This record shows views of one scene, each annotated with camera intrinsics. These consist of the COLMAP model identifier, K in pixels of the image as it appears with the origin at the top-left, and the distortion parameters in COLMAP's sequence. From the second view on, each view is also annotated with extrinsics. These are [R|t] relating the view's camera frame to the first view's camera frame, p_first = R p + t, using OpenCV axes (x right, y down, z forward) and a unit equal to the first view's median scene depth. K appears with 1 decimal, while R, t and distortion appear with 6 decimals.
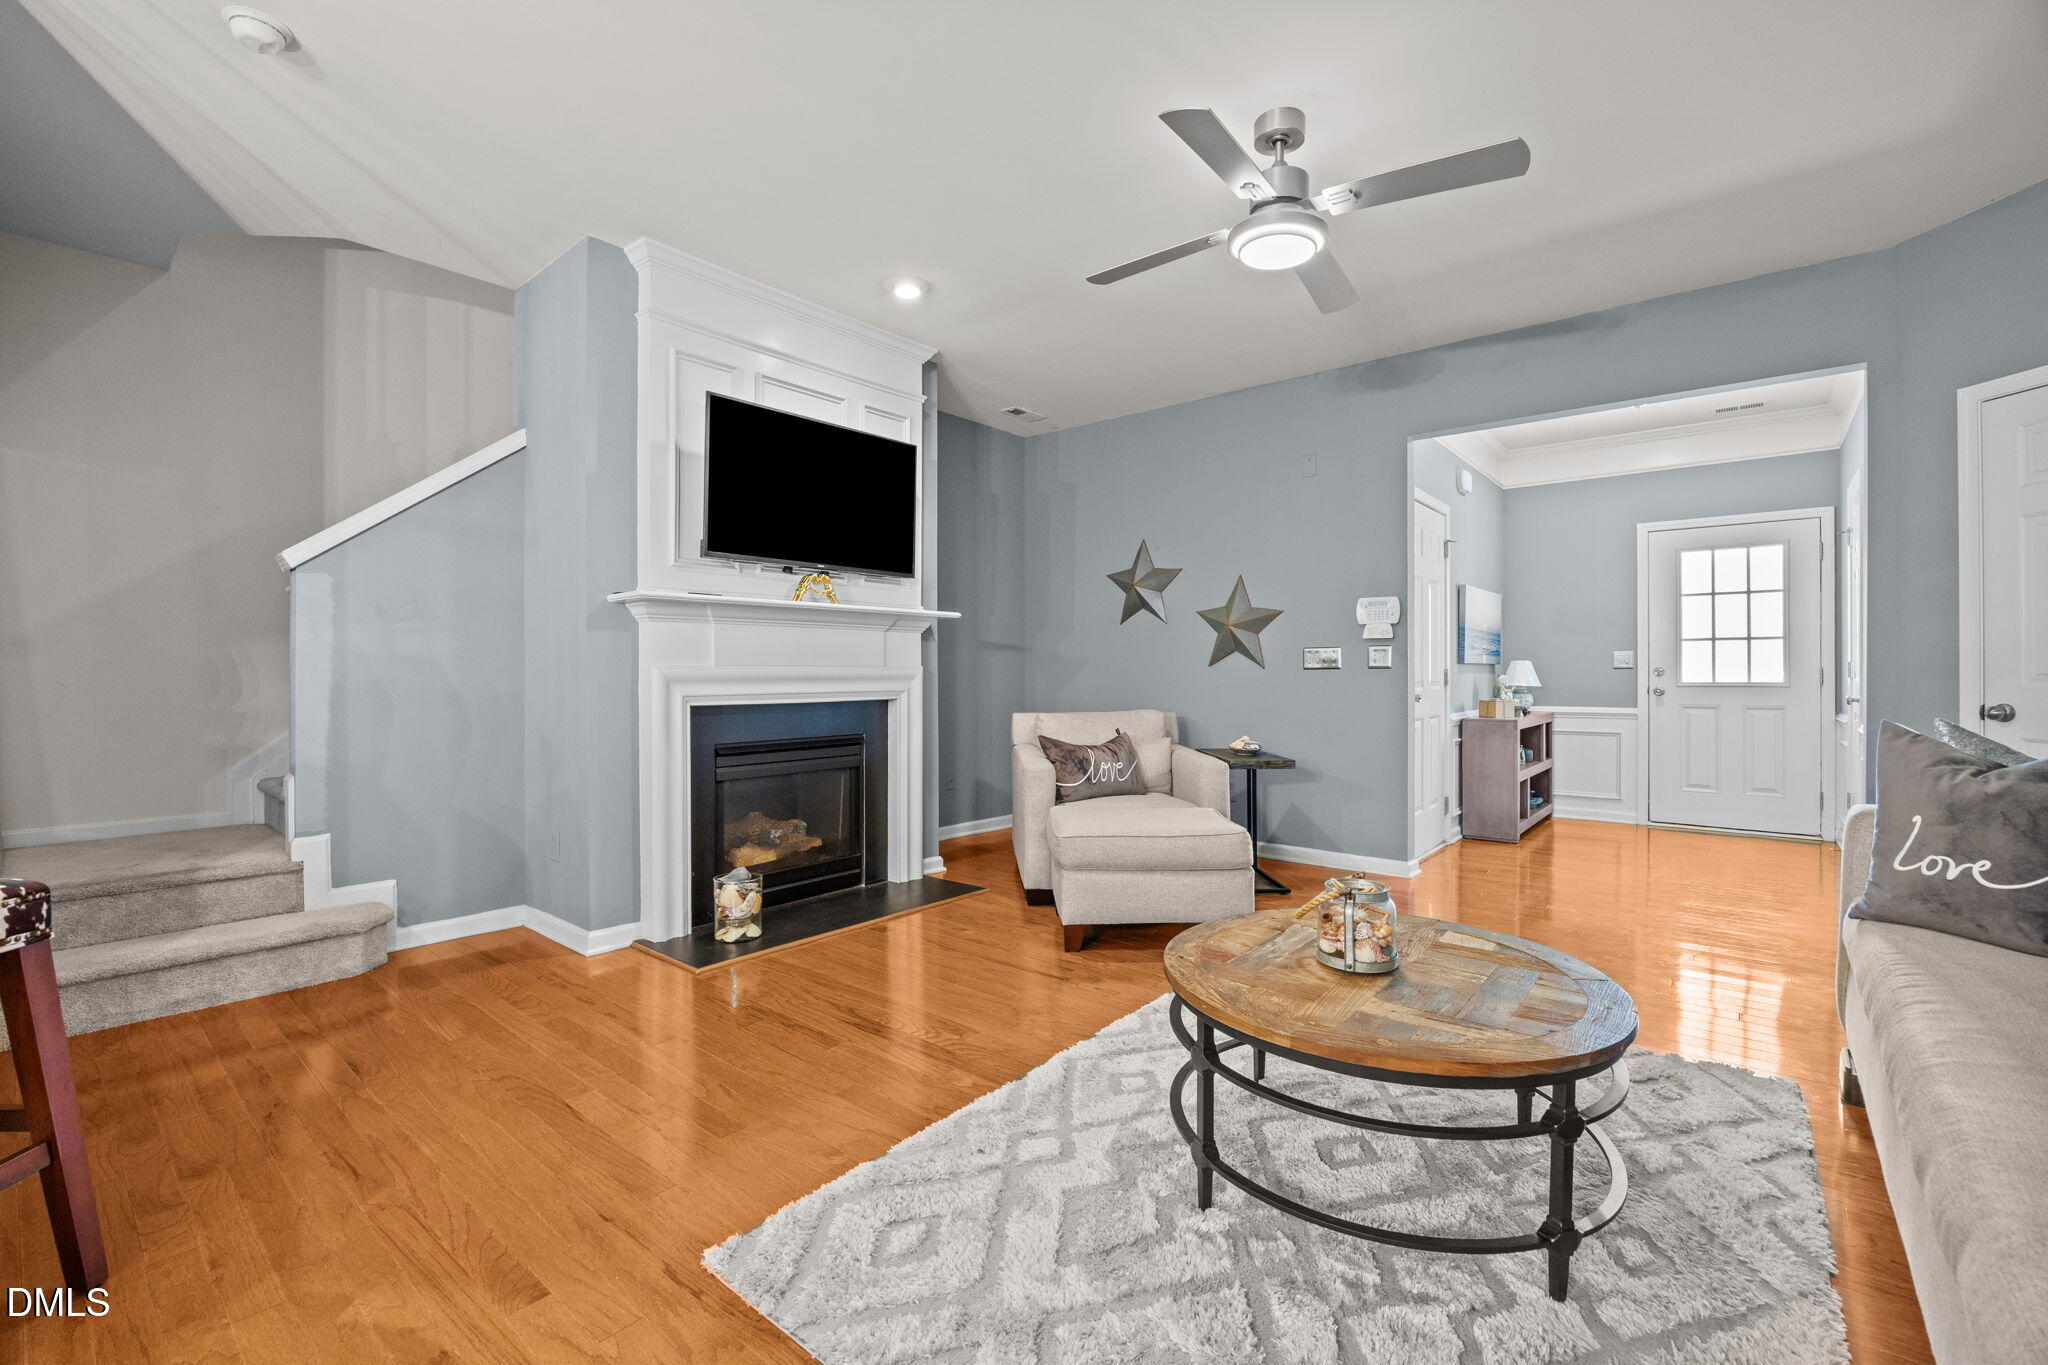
lens RADIAL K [[871.0, 0, 1017.7], [0, 871.0, 669.1], [0, 0, 1]] dist [-0.019742, -0.000021]
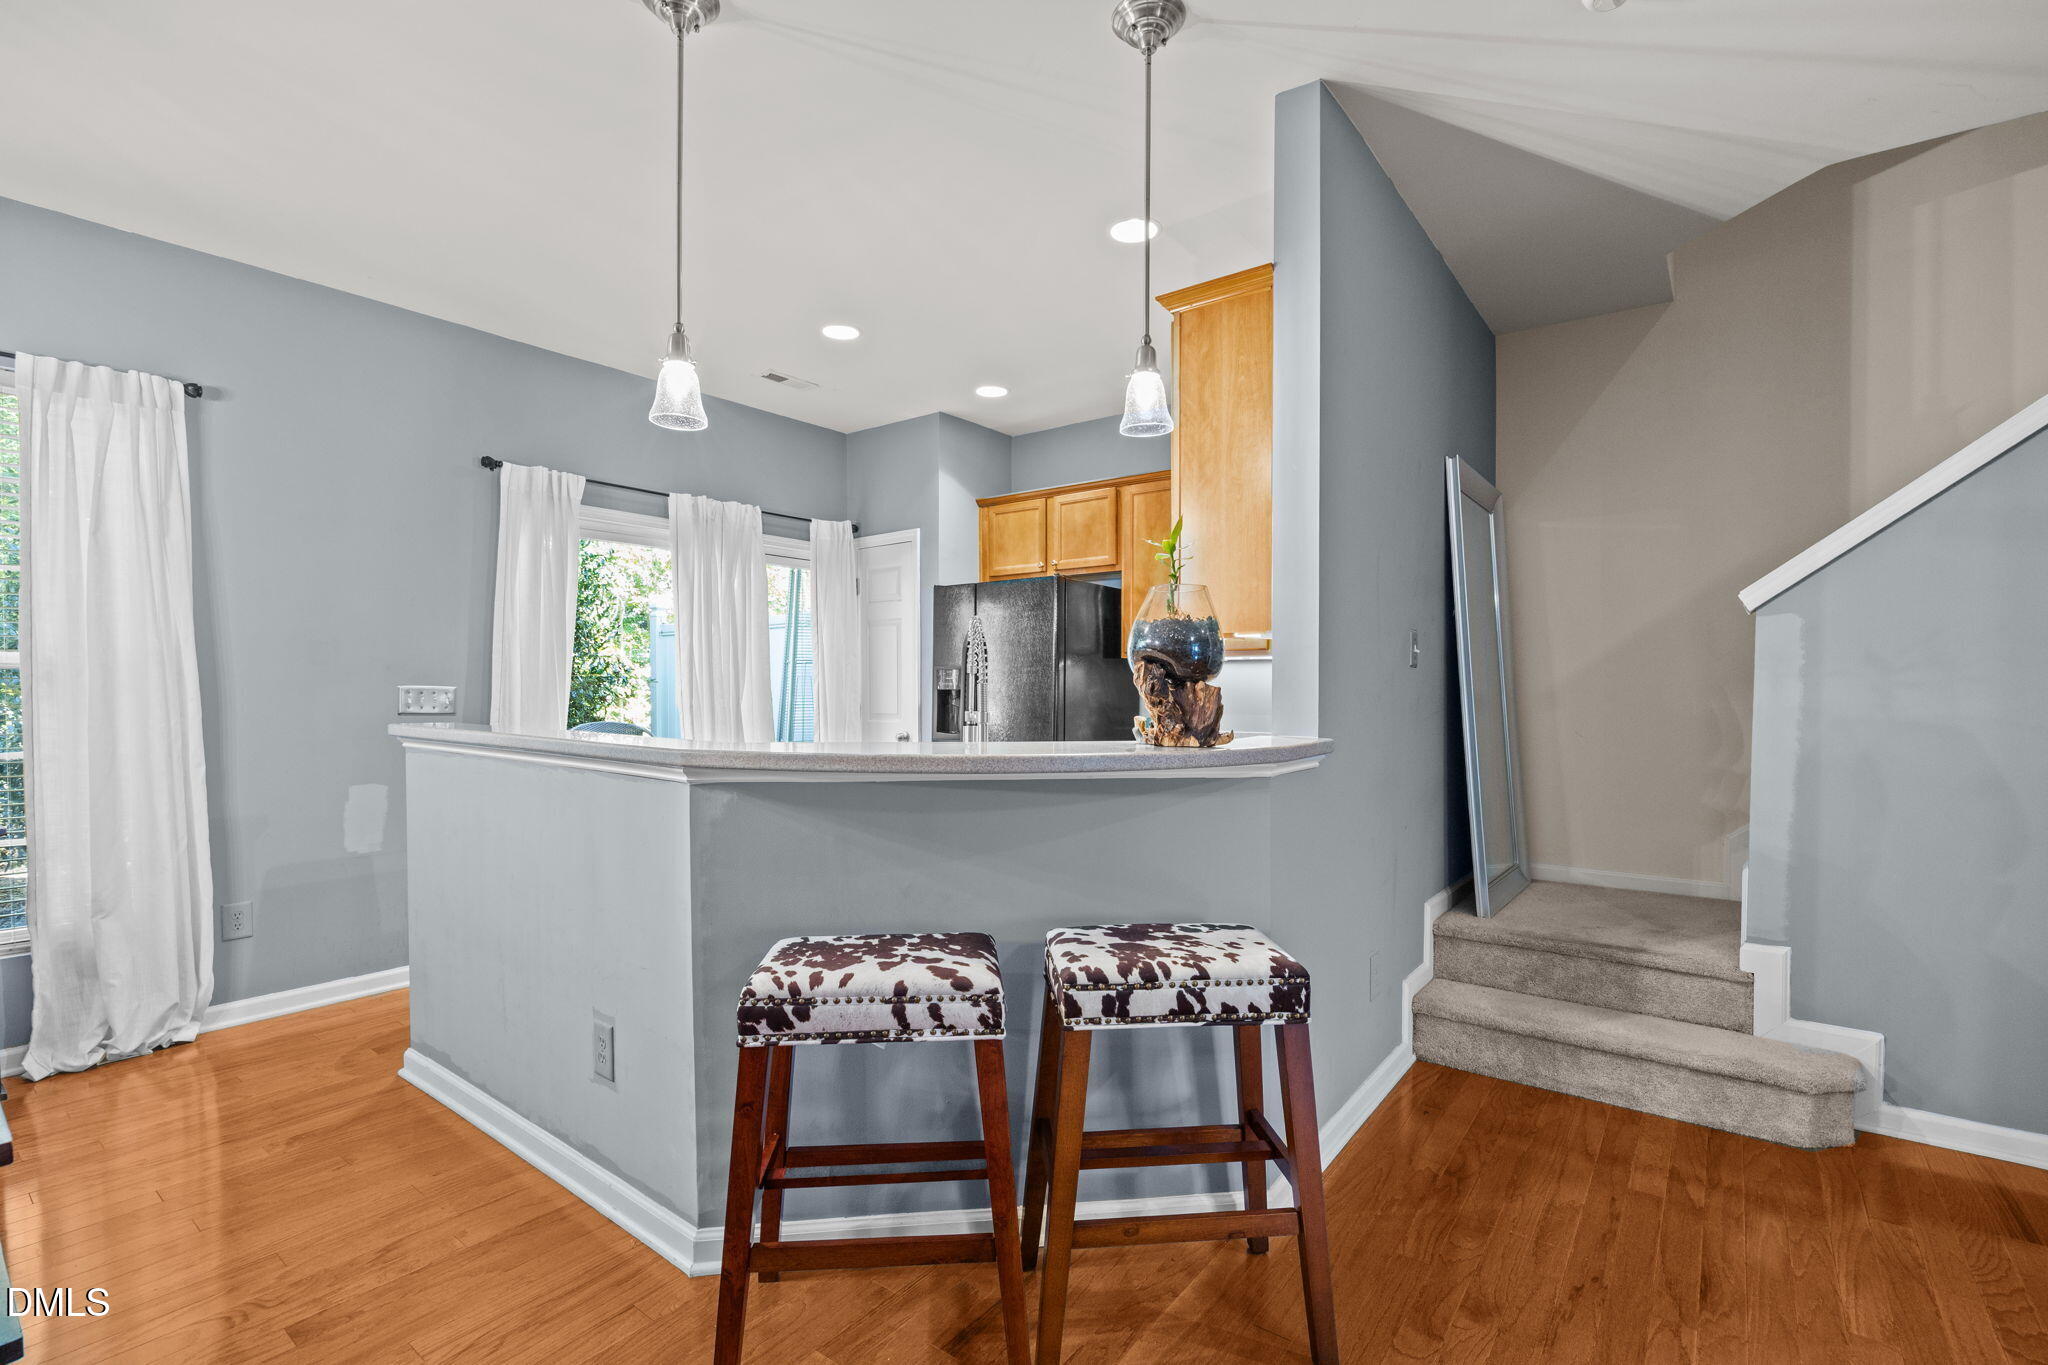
lens RADIAL K [[941.6, 0, 1024.1], [0, 941.6, 704.5], [0, 0, 1]] dist [-0.005455, -0.000463]
pose [[0.058134, 0.022279, -0.998060, 0.004237], [0.000094, 0.999751, 0.022322, -0.035983], [0.998309, -0.001392, 0.058118, 0.187324]]
